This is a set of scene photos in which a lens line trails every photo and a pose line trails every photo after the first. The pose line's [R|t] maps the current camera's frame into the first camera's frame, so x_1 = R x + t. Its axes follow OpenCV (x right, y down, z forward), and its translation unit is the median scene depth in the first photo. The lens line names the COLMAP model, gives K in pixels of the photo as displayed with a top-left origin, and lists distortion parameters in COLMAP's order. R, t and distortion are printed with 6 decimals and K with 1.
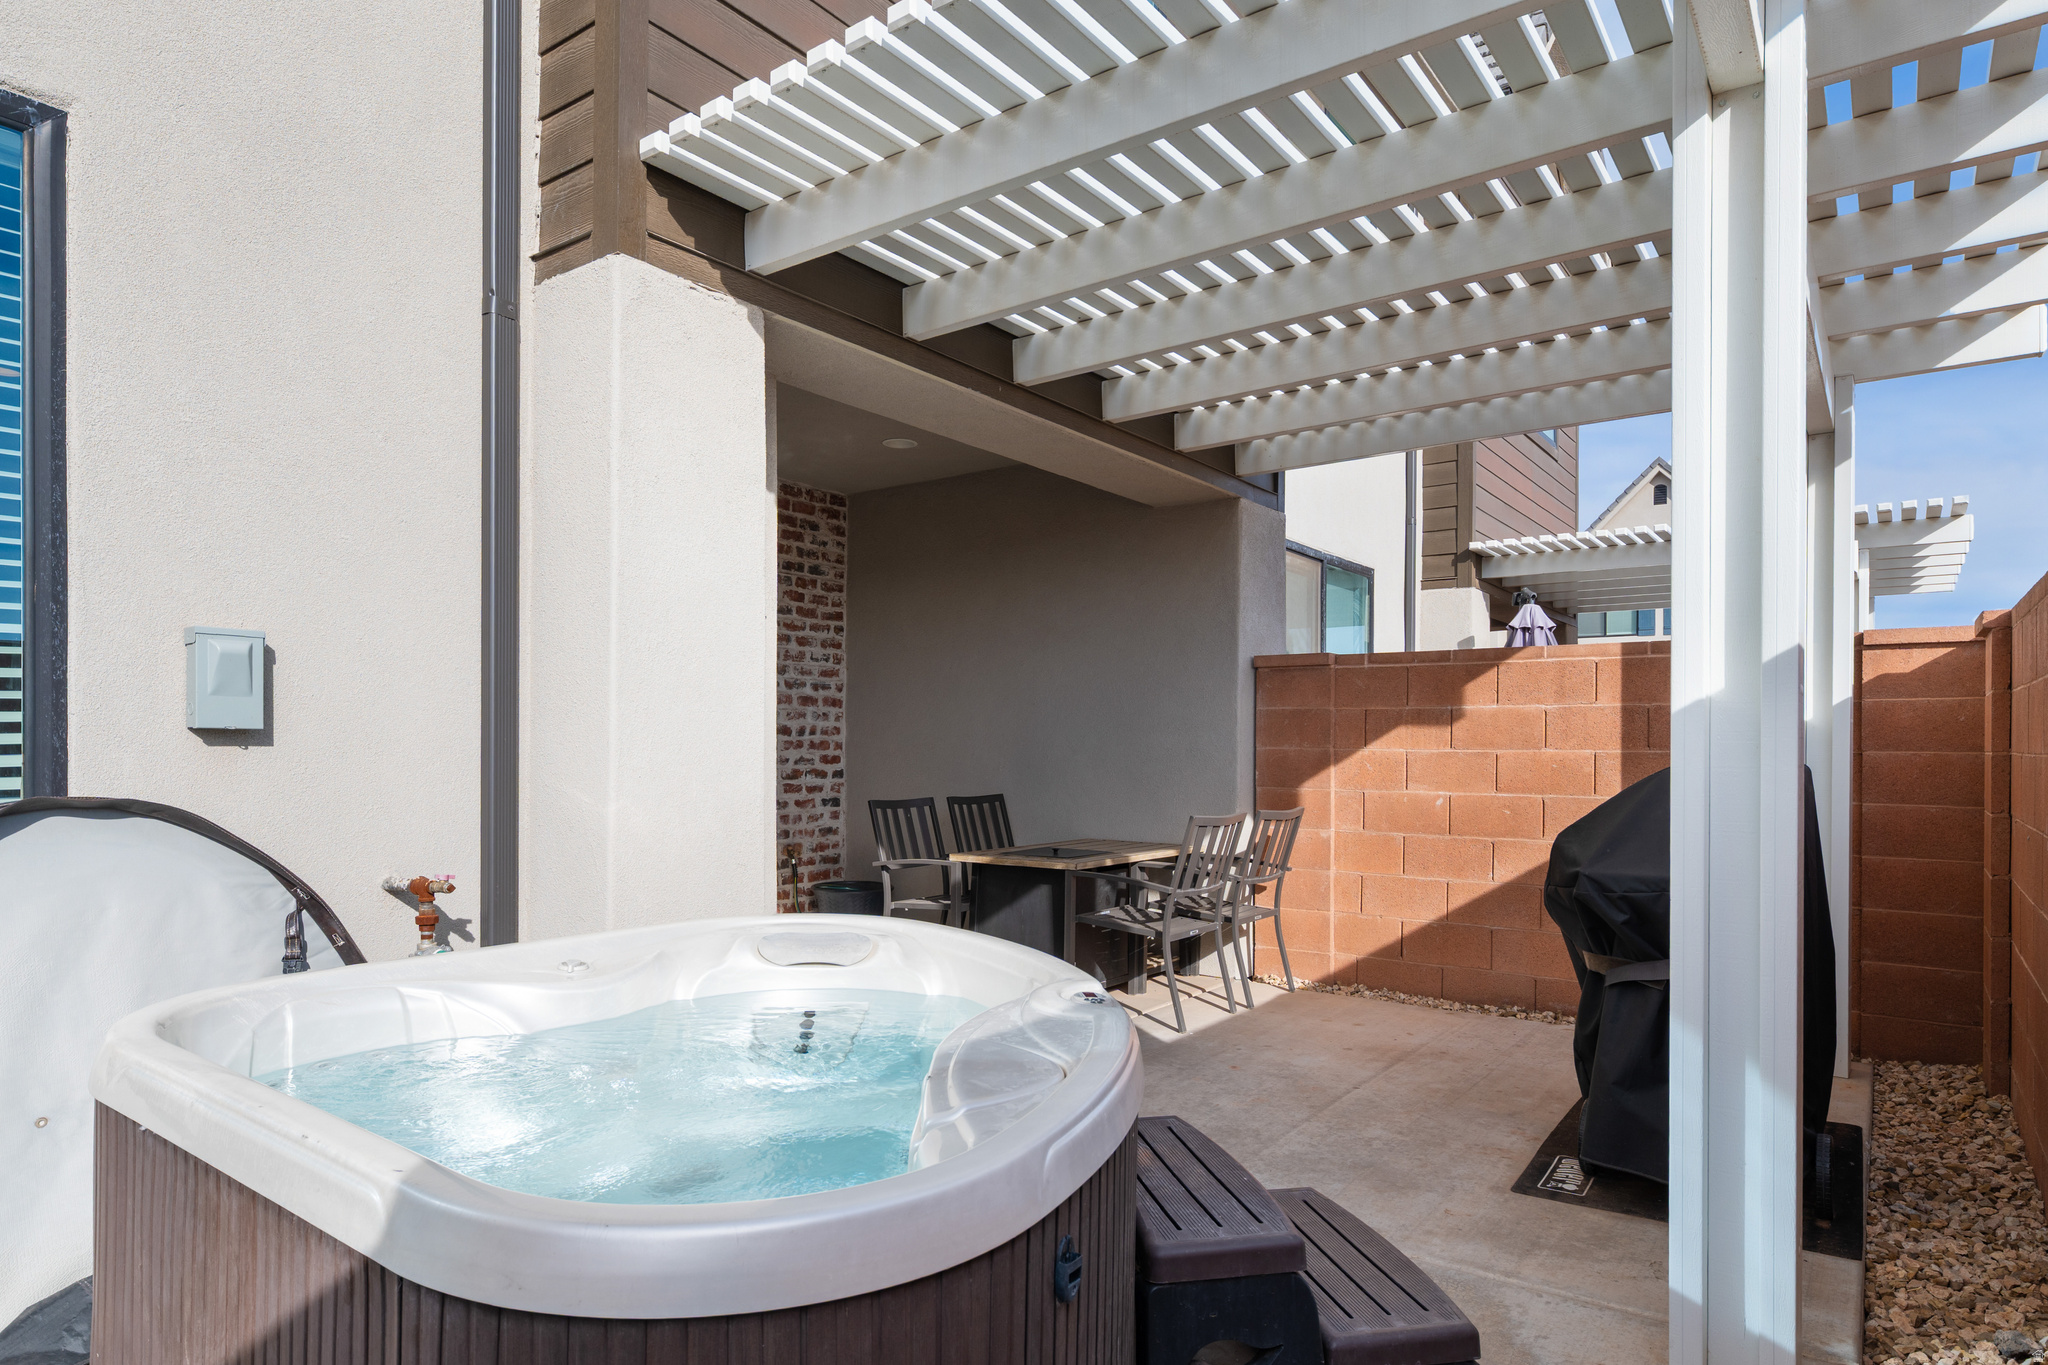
lens RADIAL K [[1174.9, 0, 1022.1], [0, 1174.9, 742.5], [0, 0, 1]] dist [0.002170, 0.001074]
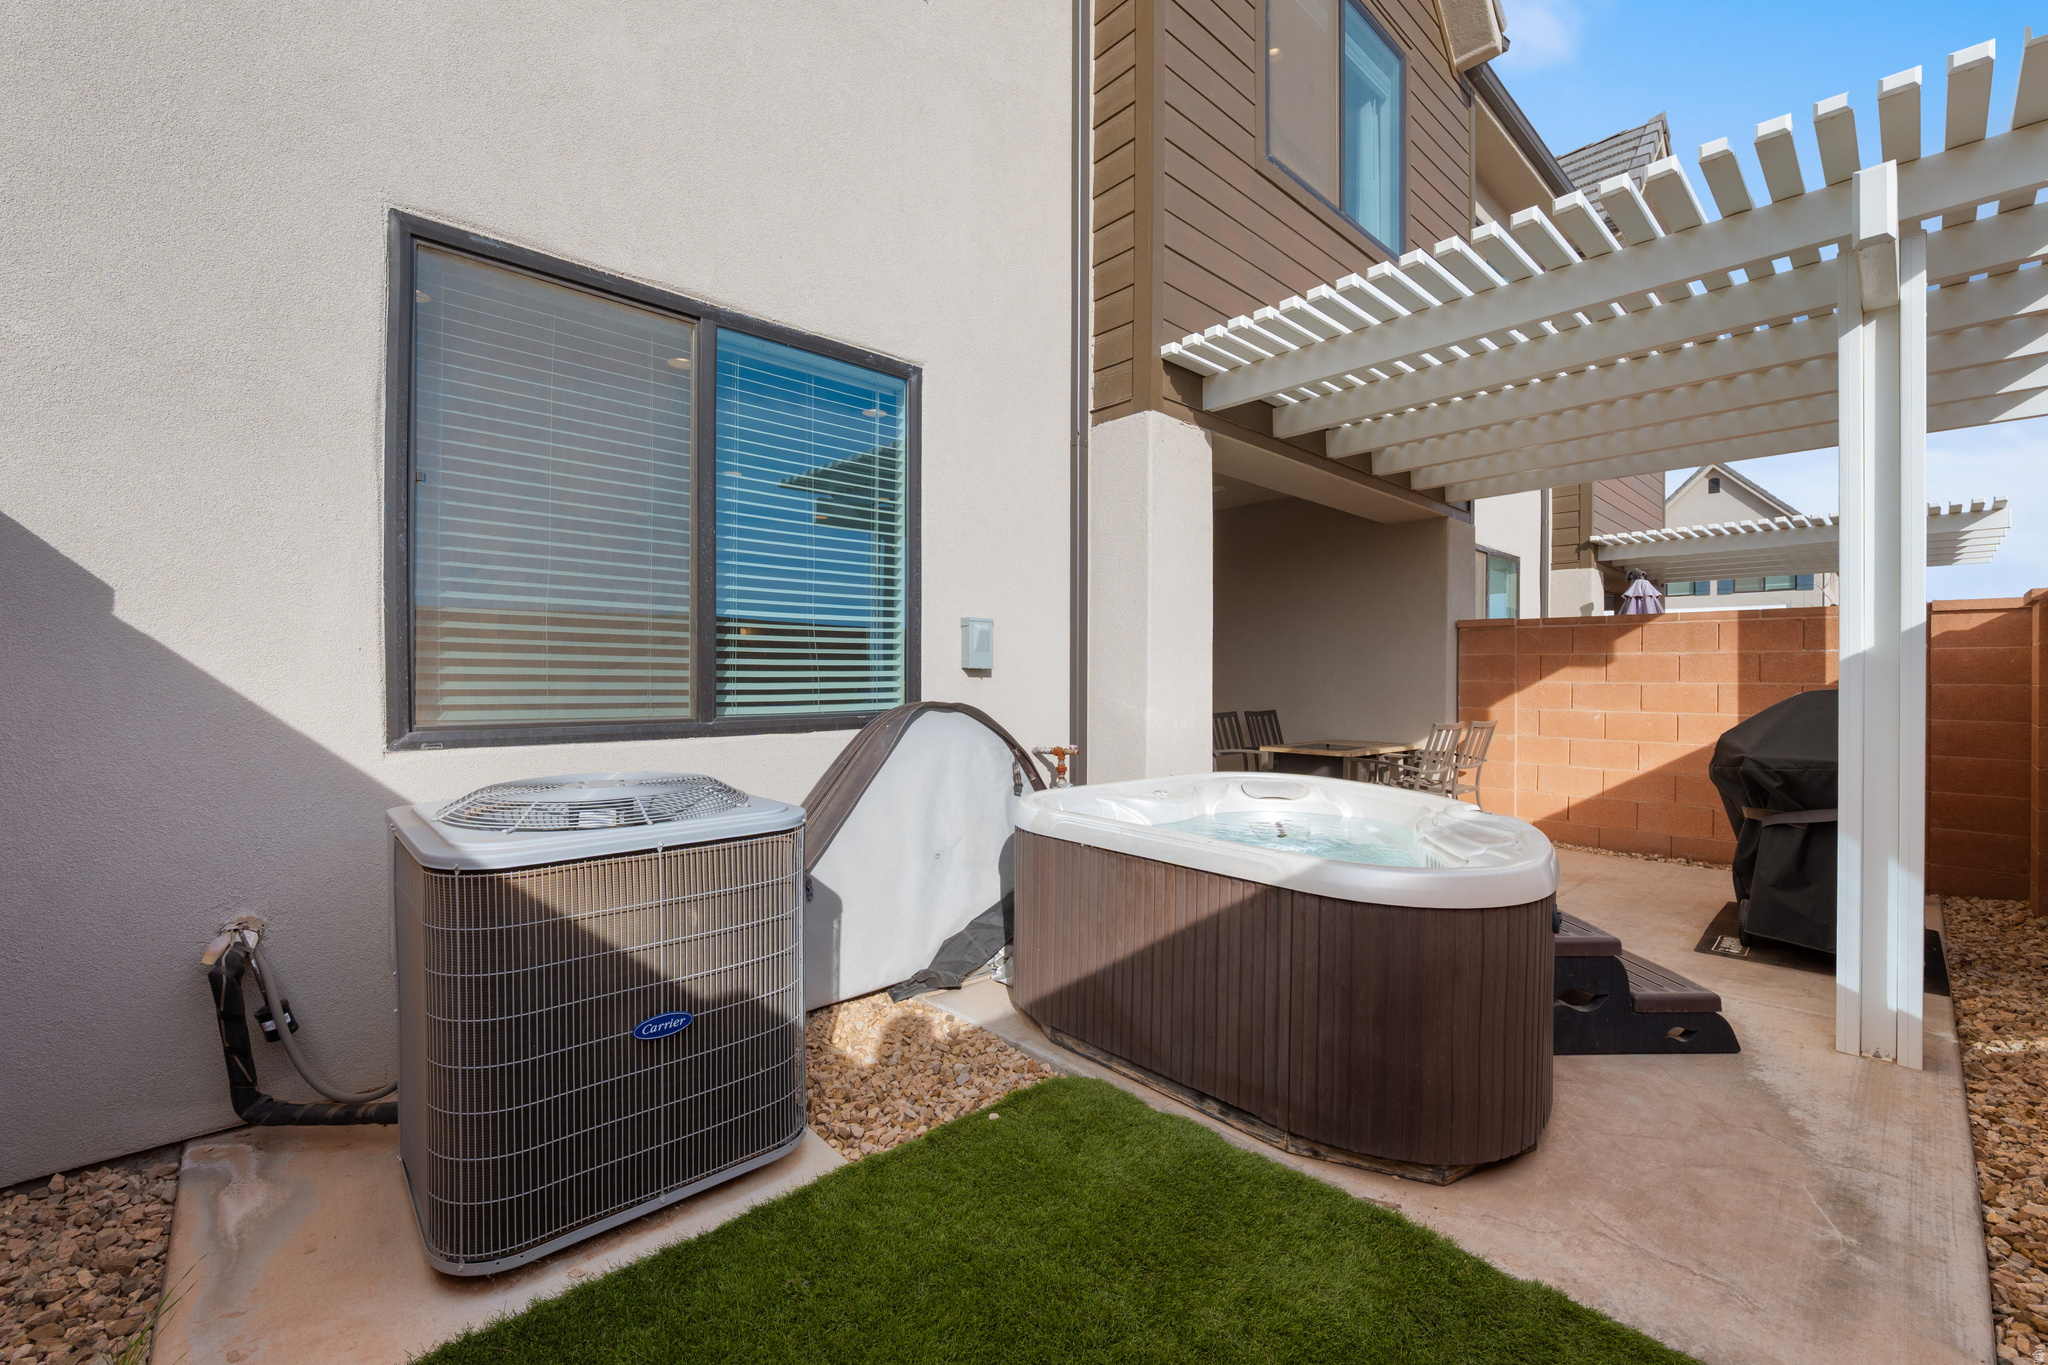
lens RADIAL K [[834.0, 0, 1024.7], [0, 834.0, 675.7], [0, 0, 1]] dist [-0.009286, 0.000615]
pose [[0.982462, 0.001565, -0.186457, -0.256050], [-0.001986, 0.999996, -0.002072, 0.002316], [0.186453, 0.002406, 0.982461, -0.275609]]
